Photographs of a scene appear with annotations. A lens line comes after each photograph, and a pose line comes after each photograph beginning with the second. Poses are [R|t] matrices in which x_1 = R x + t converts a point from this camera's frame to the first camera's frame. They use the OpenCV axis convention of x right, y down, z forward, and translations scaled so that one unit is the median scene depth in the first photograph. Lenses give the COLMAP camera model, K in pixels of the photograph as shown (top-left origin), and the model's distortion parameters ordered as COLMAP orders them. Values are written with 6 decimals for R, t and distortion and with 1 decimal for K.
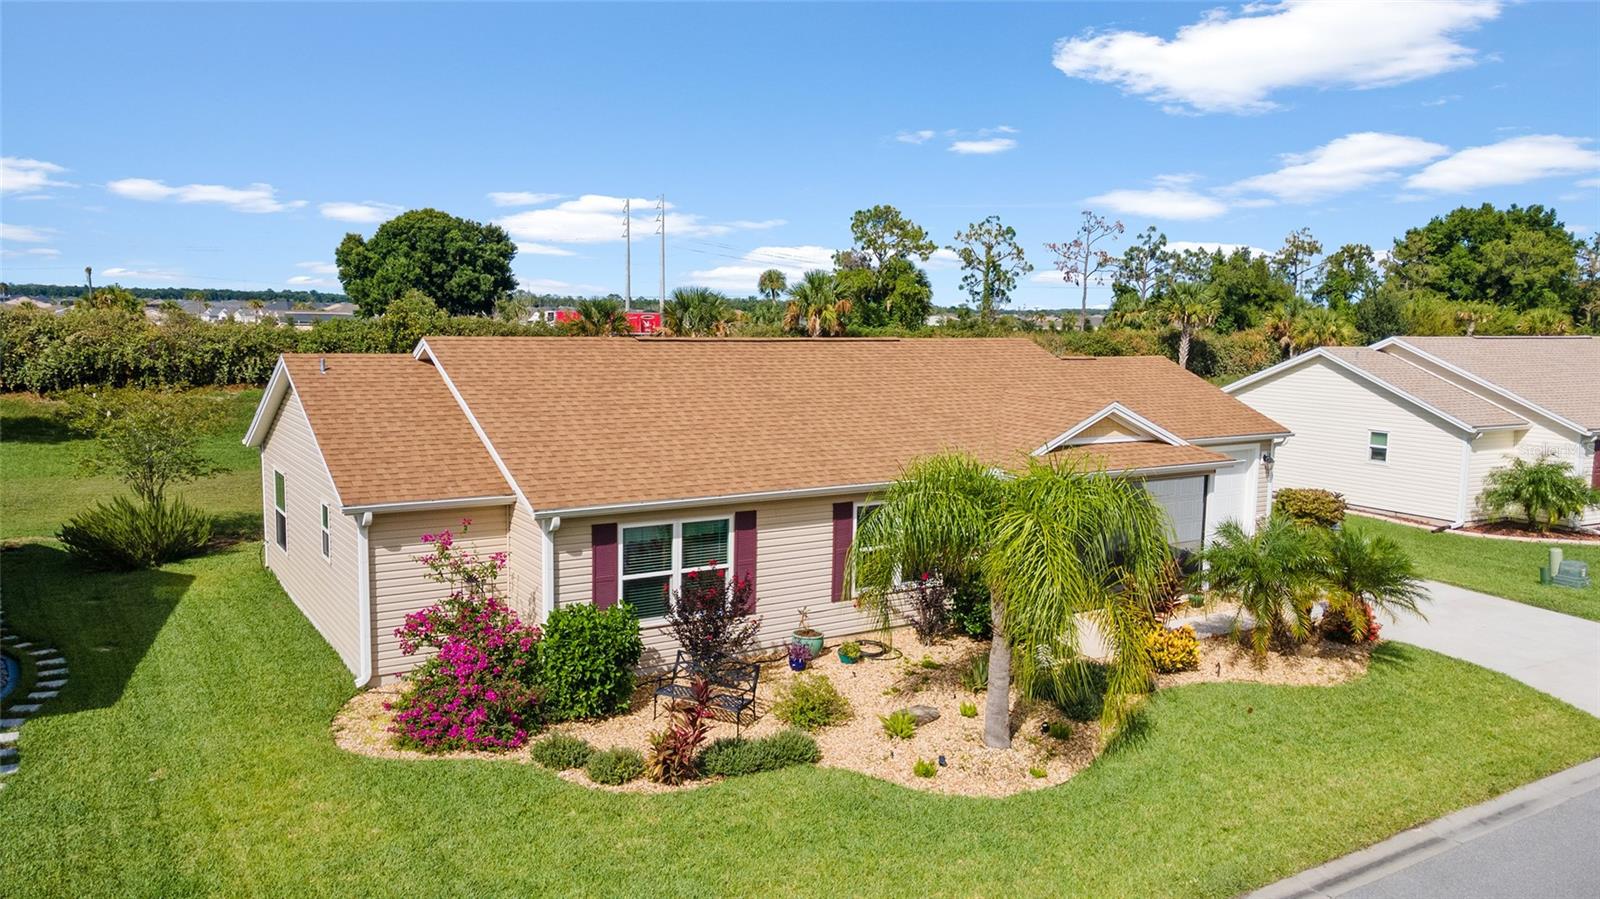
lens RADIAL K [[1164.6, 0, 792.5], [0, 1164.6, 445.4], [0, 0, 1]] dist [0.029566, 0.029536]
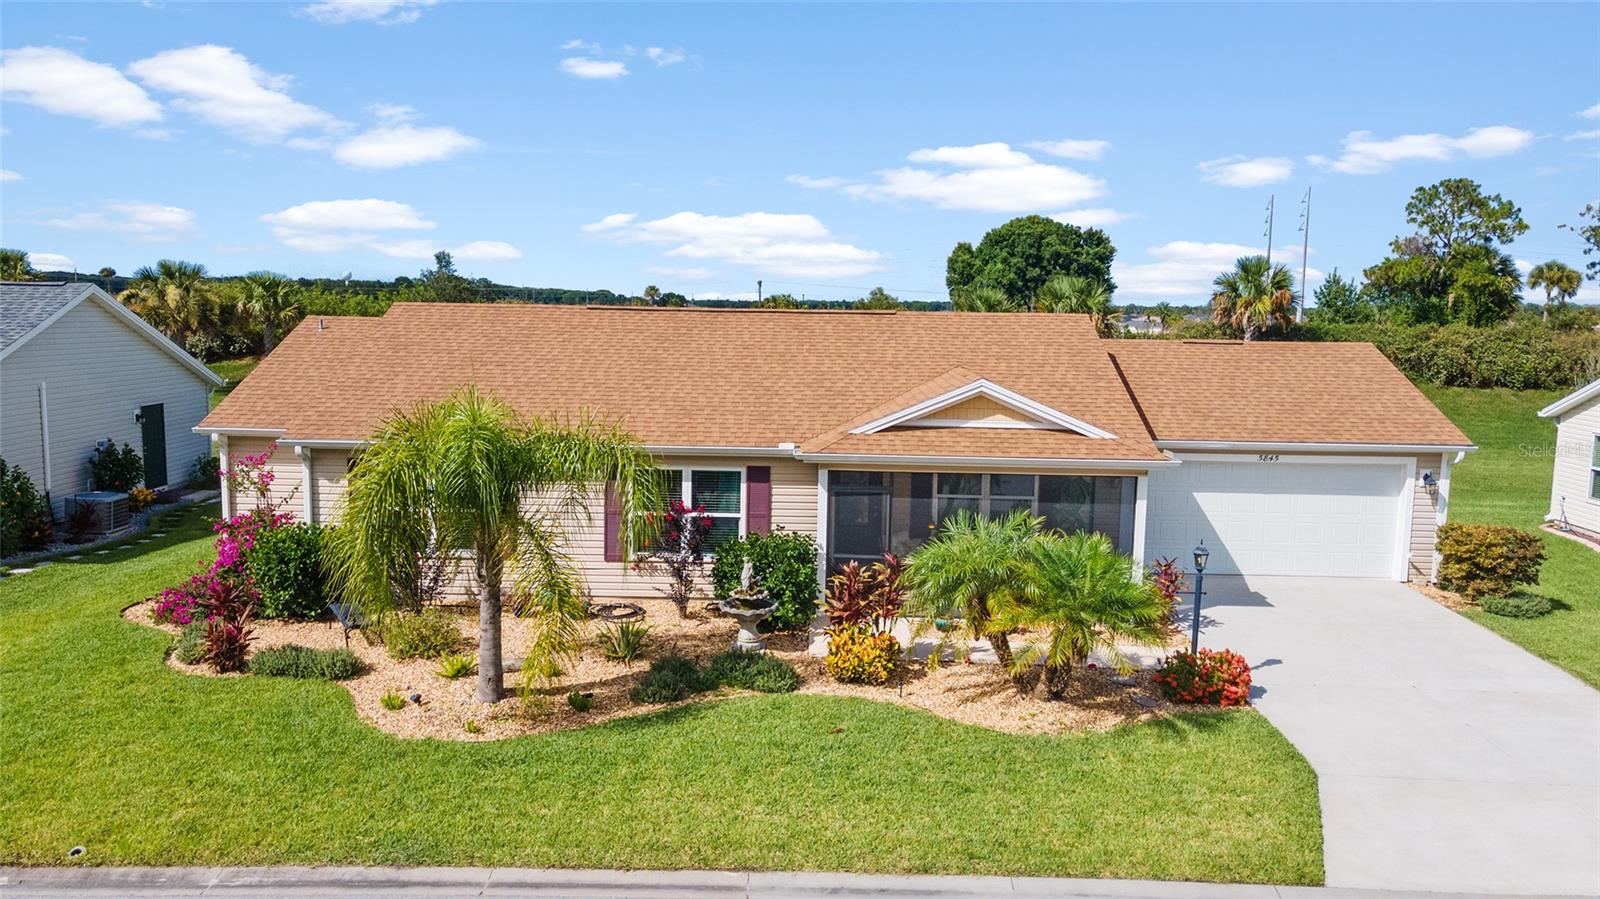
lens RADIAL K [[1164.6, 0, 792.5], [0, 1164.6, 445.4], [0, 0, 1]] dist [0.029566, 0.029536]
pose [[0.831917, 0.061859, -0.551441, 0.228206], [-0.066303, 0.997729, 0.011897, 0.003647], [0.550924, 0.026665, 0.834129, 0.077424]]
